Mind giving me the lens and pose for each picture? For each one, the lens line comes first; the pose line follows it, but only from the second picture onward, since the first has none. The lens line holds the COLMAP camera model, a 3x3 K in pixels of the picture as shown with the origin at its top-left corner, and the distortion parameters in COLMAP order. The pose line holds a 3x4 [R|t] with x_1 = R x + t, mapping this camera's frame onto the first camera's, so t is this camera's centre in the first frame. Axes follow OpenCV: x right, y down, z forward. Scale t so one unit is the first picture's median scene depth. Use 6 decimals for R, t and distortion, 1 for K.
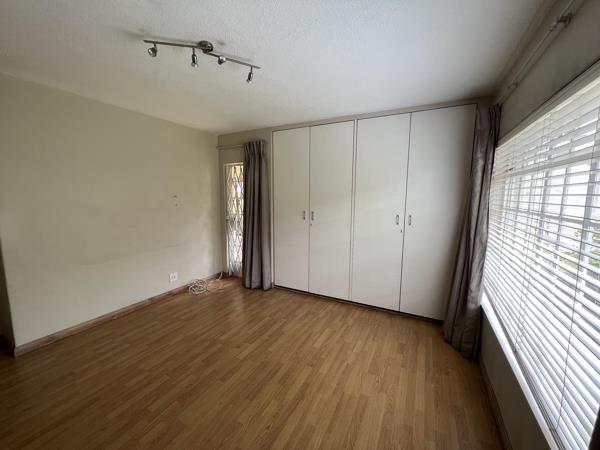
lens RADIAL K [[240.2, 0, 300.5], [0, 240.2, 225.2], [0, 0, 1]] dist [-0.003903, 0.001101]
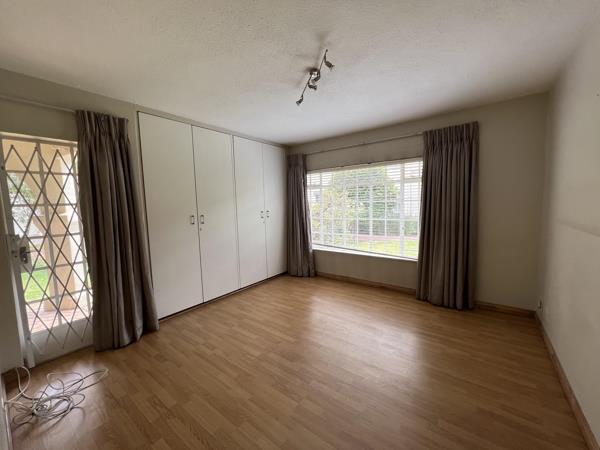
lens RADIAL K [[240.2, 0, 299.6], [0, 240.2, 223.2], [0, 0, 1]] dist [-0.003903, 0.001101]
pose [[0.165932, -0.099395, 0.981115, -0.863593], [0.148466, 0.986085, 0.074790, -0.040497], [-0.974897, 0.133252, 0.178380, 0.479135]]
